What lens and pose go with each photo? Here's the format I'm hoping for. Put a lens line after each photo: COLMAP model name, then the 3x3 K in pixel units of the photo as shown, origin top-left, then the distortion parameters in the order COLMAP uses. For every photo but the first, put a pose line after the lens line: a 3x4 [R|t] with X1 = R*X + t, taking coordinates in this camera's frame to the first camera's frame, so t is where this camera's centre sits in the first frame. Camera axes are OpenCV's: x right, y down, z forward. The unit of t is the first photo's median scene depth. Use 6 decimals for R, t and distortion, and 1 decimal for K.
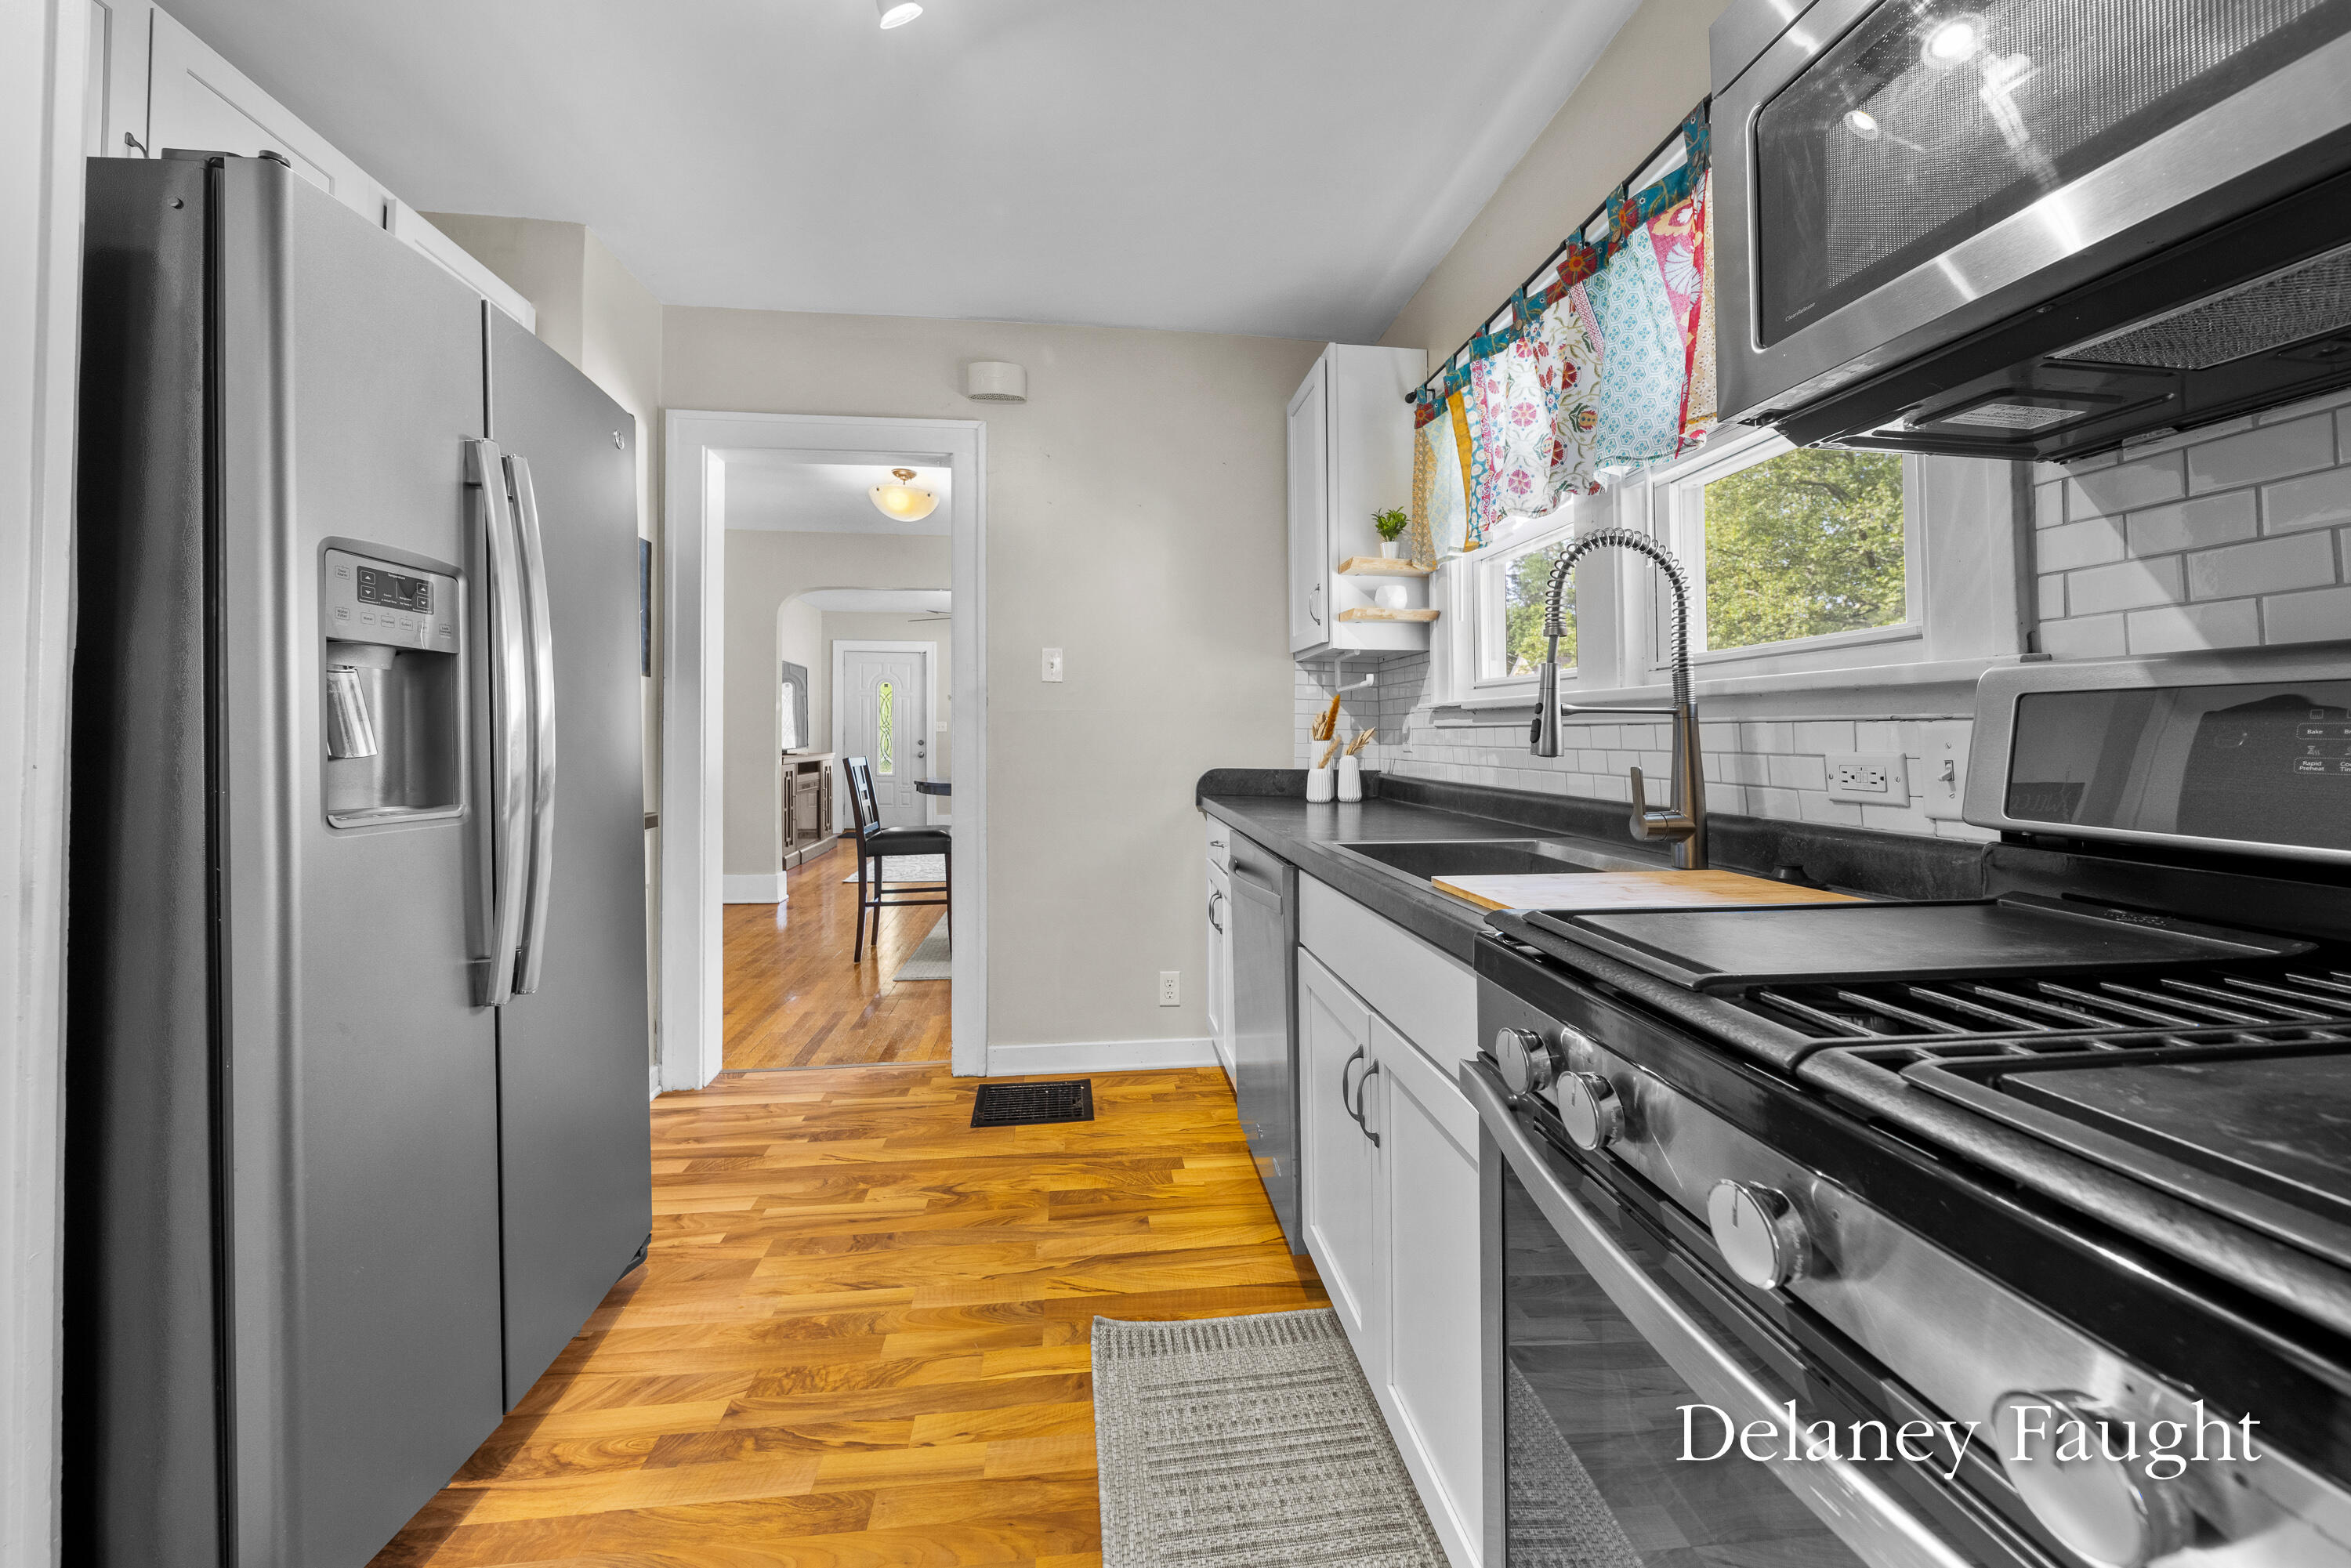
lens RADIAL K [[840.5, 0, 1160.6], [0, 840.5, 762.7], [0, 0, 1]] dist [-0.002575, -0.000943]
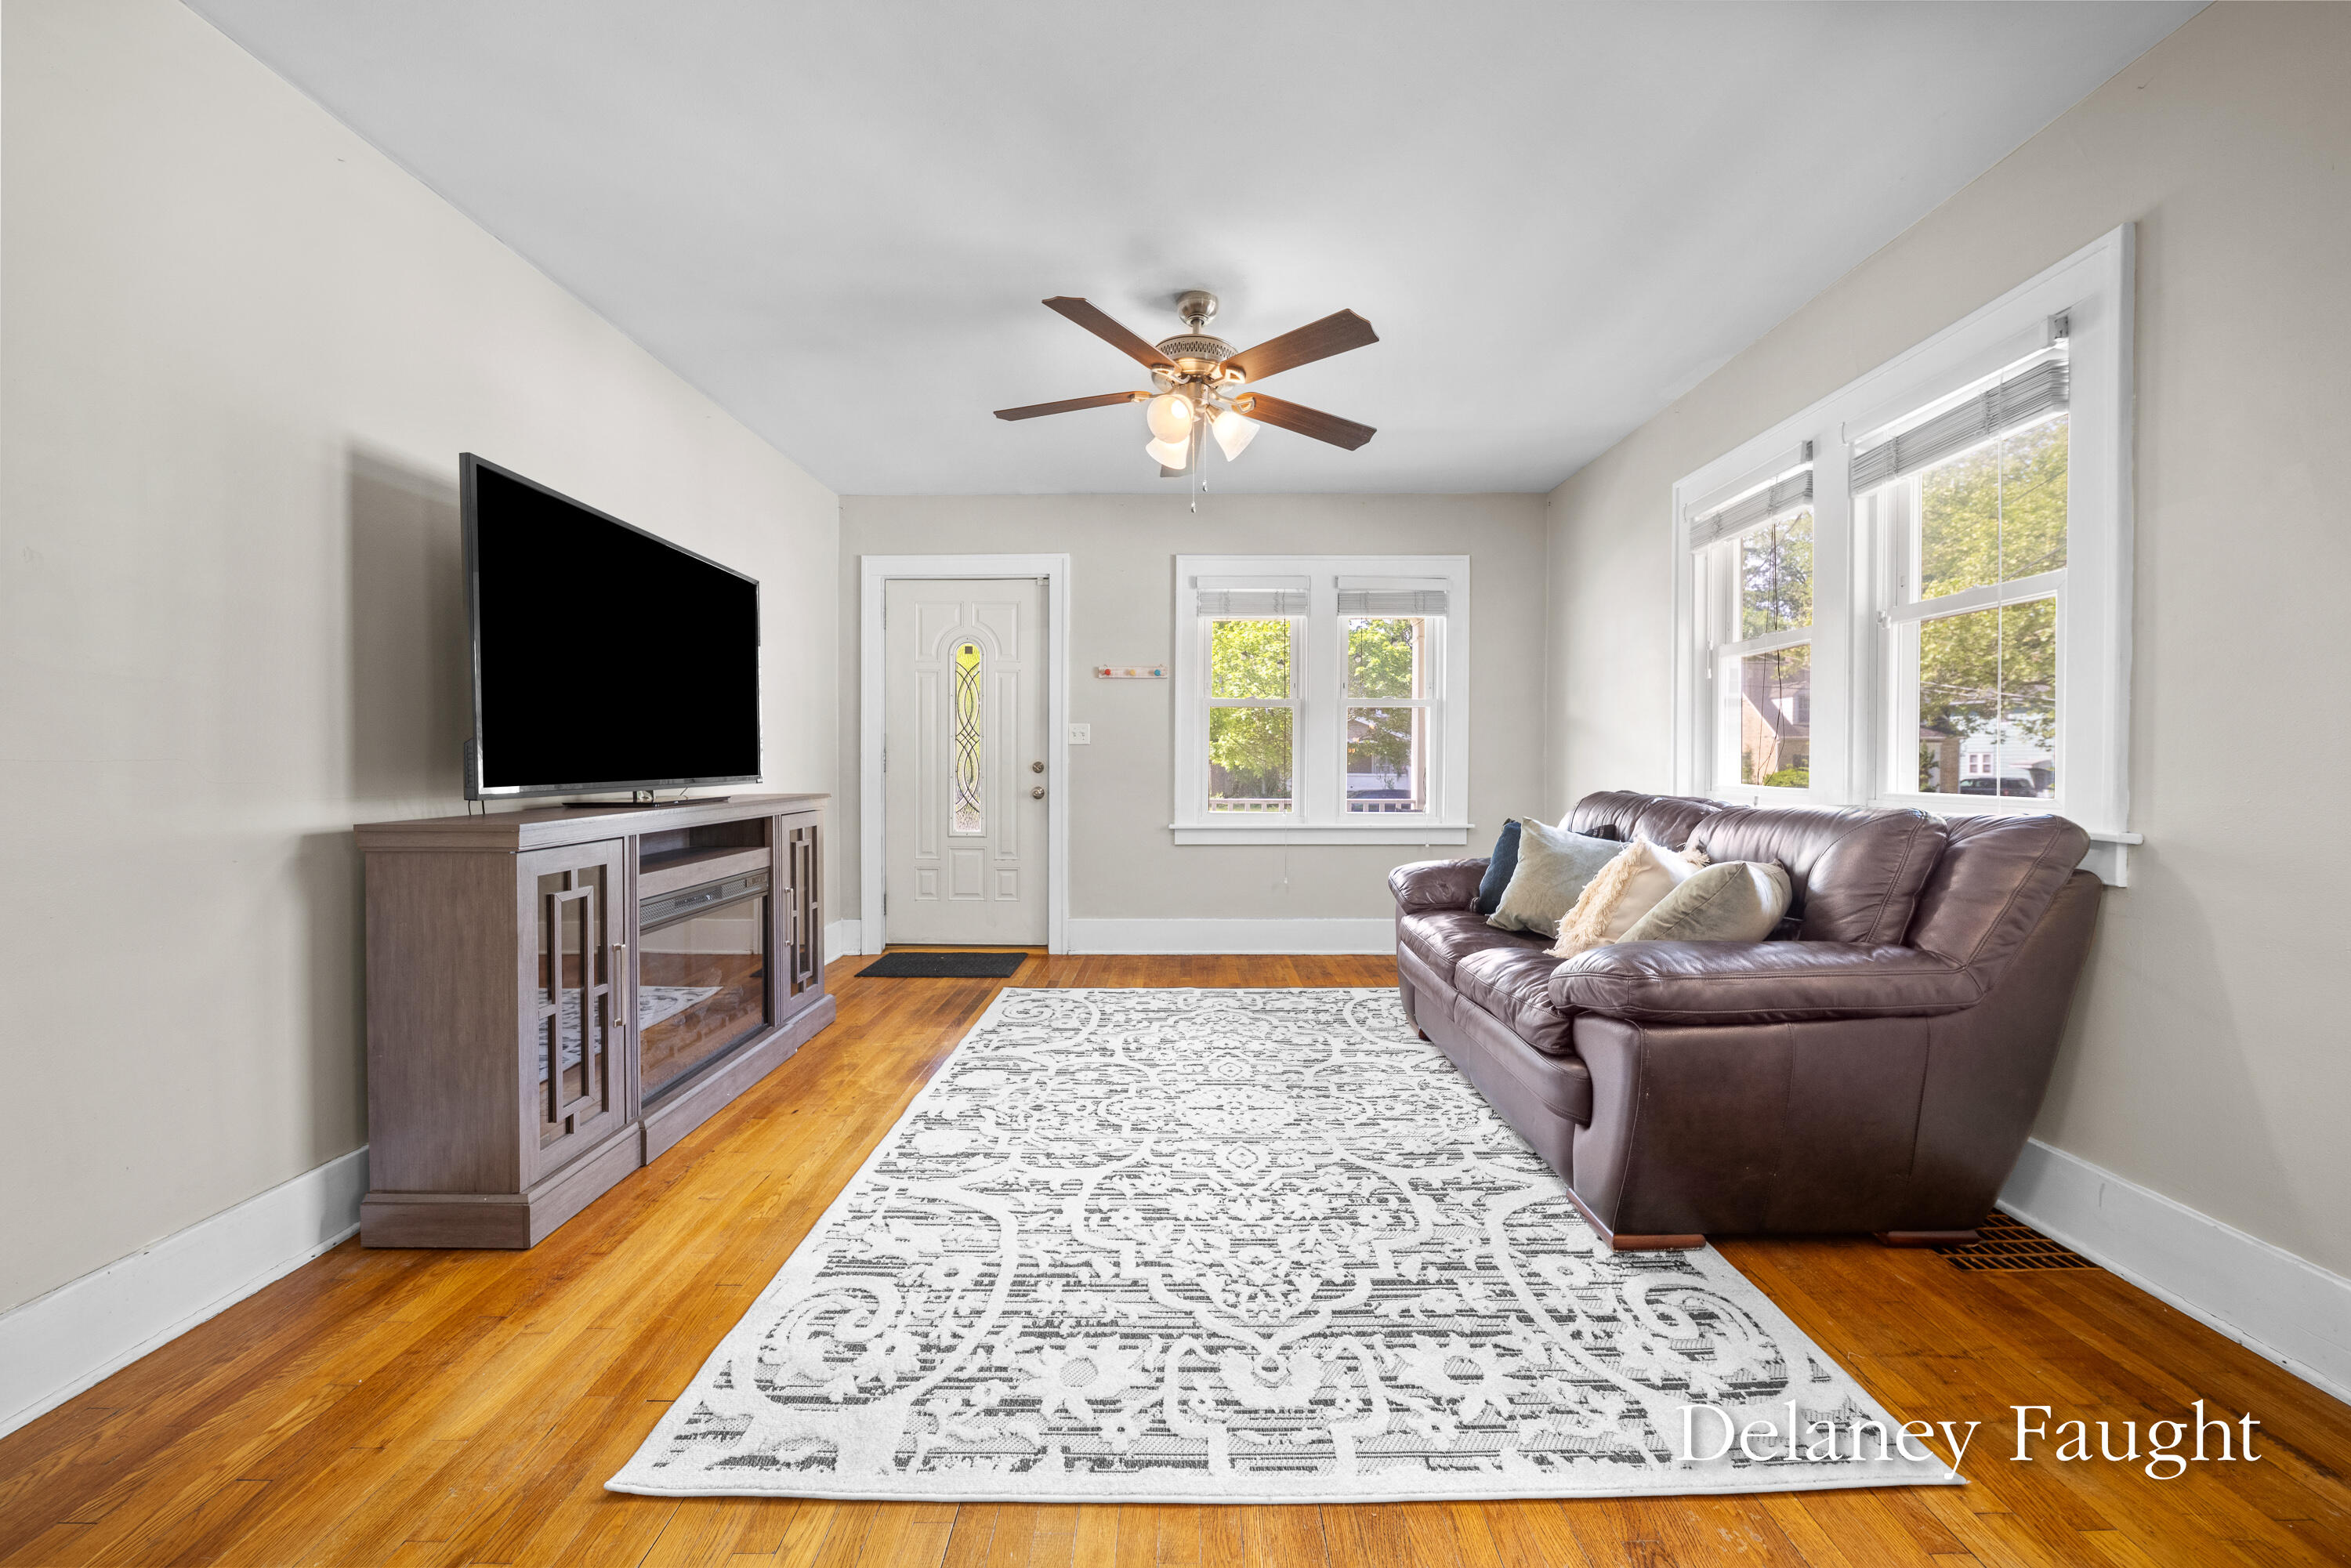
lens RADIAL K [[840.5, 0, 1187.4], [0, 840.5, 764.3], [0, 0, 1]] dist [-0.002575, -0.000943]
pose [[0.993257, -0.008122, -0.115648, -0.331809], [0.005509, 0.999723, -0.022892, -0.032118], [0.115802, 0.022100, 0.993026, 1.220103]]
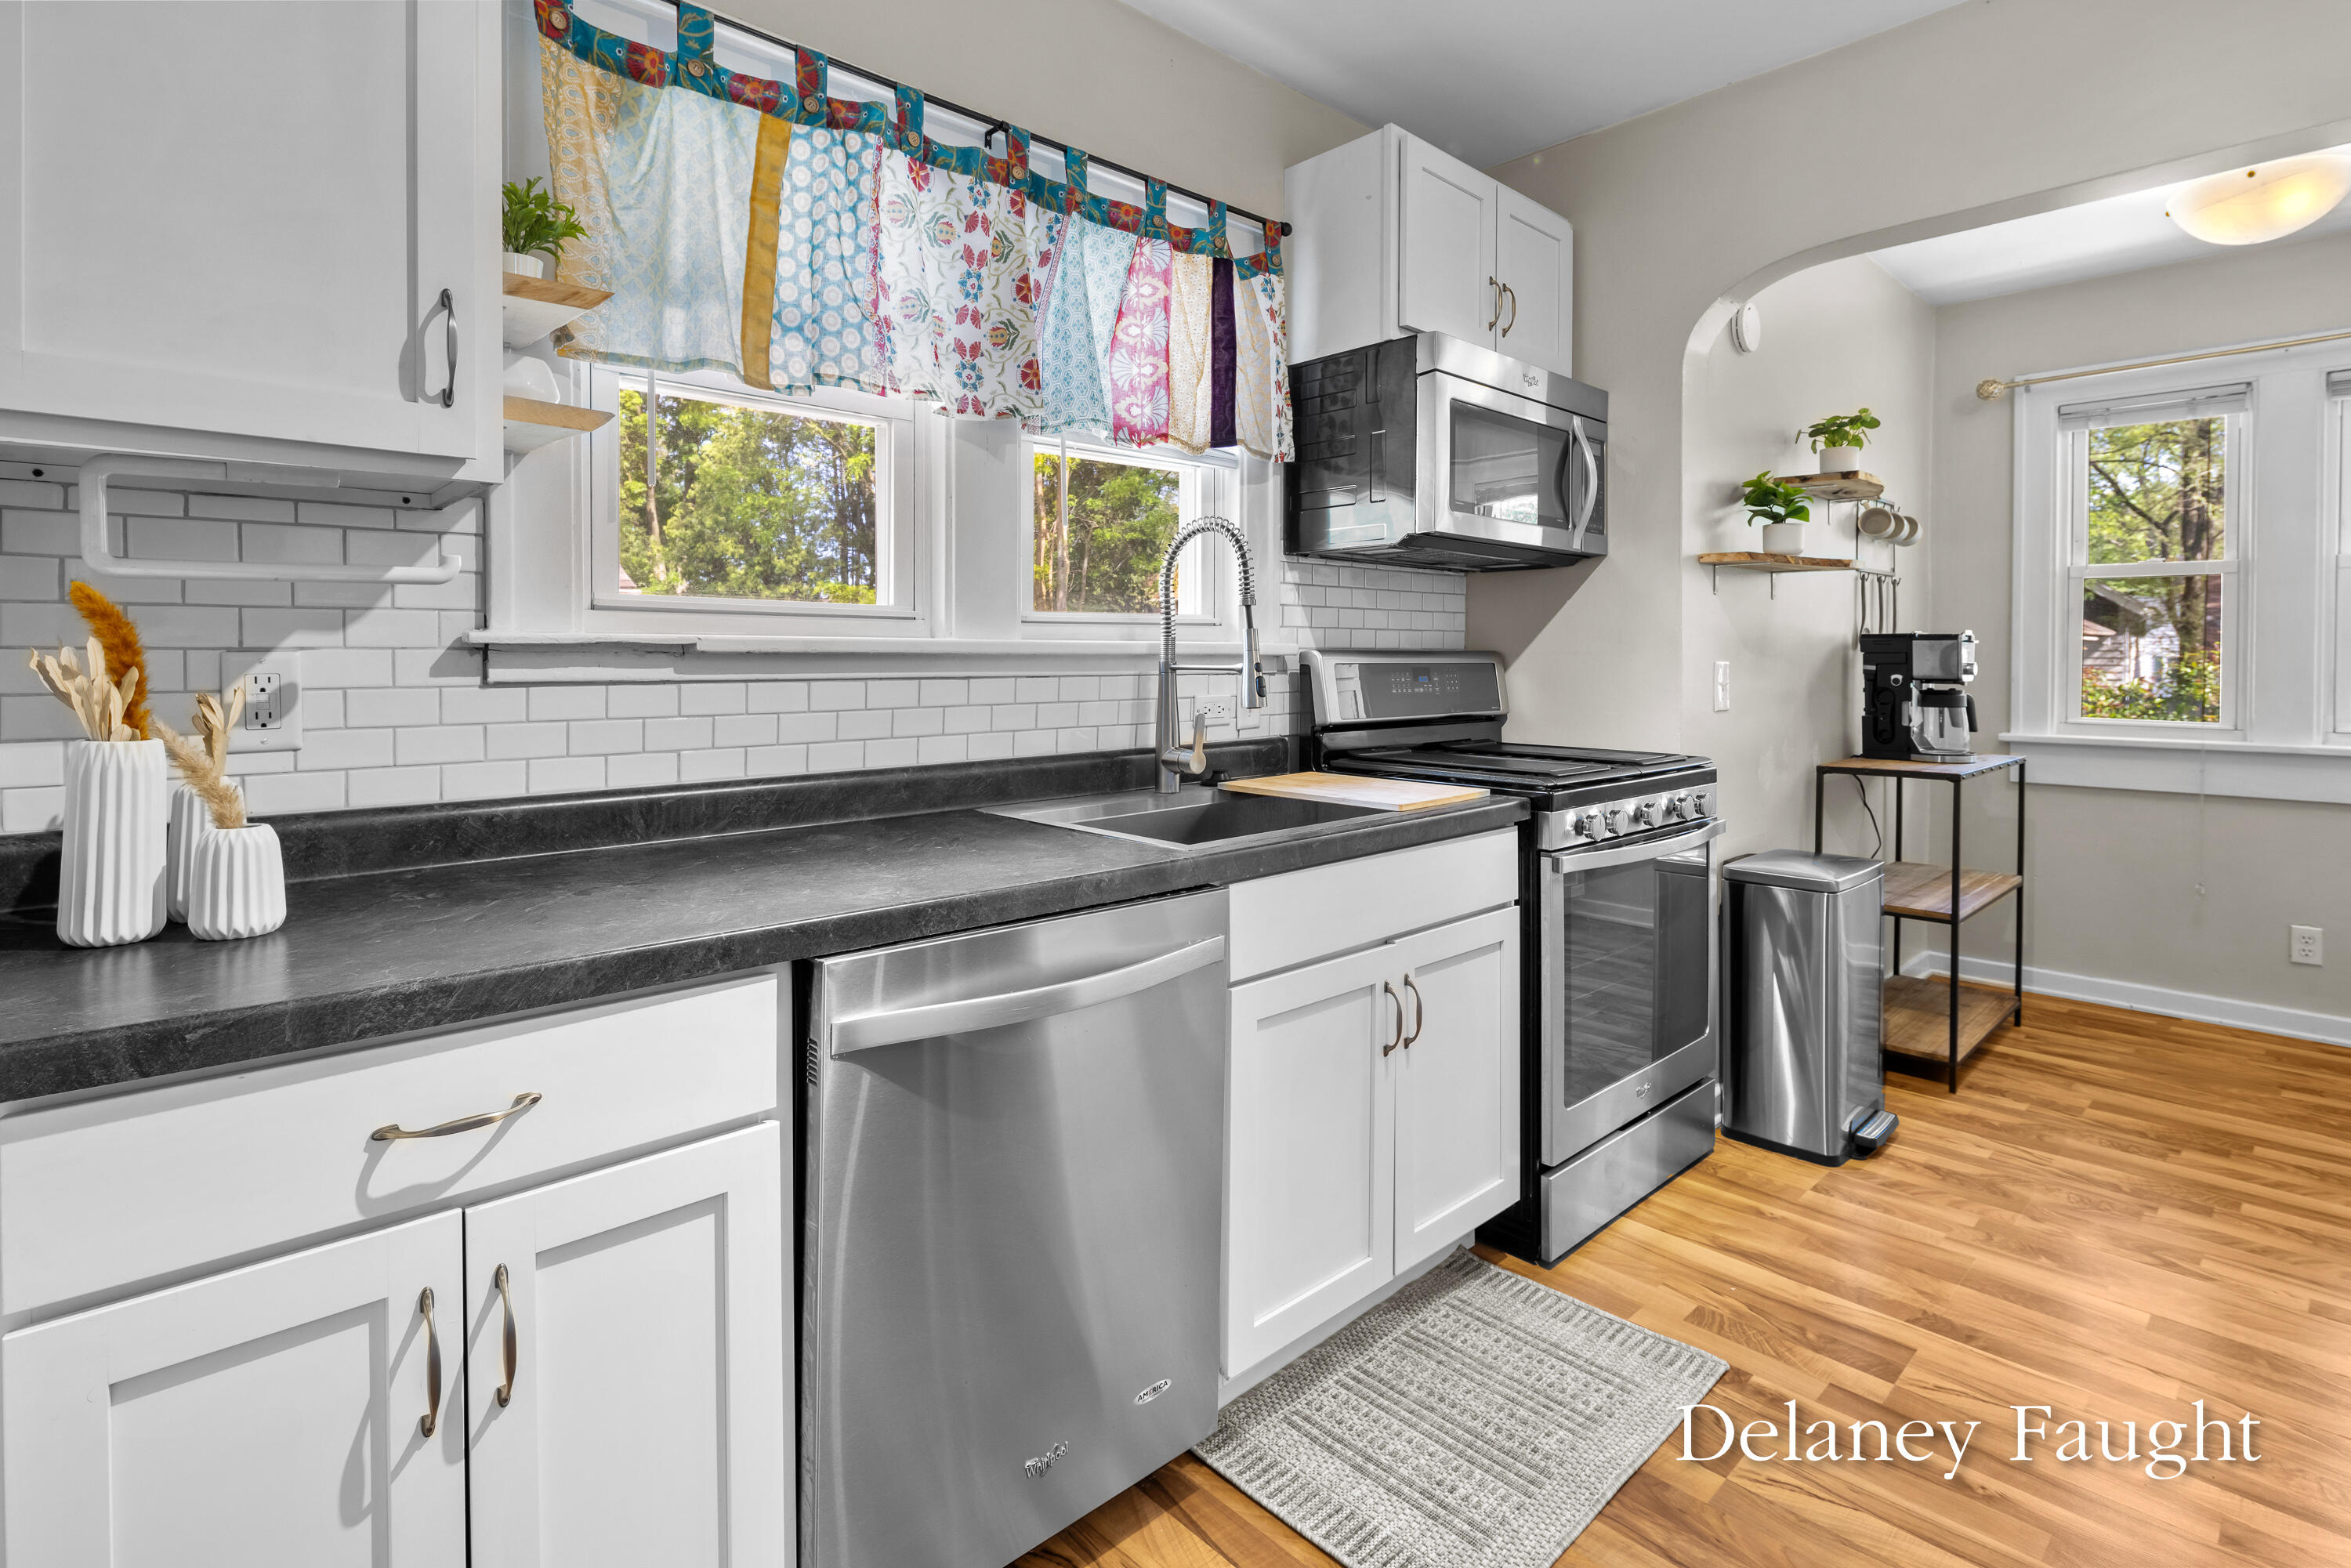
lens RADIAL K [[1152.6, 0, 1195.1], [0, 1152.6, 668.8], [0, 0, 1]] dist [0.006365, -0.005220]
pose [[-0.607004, -0.021196, 0.794416, -0.224847], [0.016947, 0.999072, 0.039606, -0.037388], [-0.794518, 0.037503, -0.606082, 0.590656]]
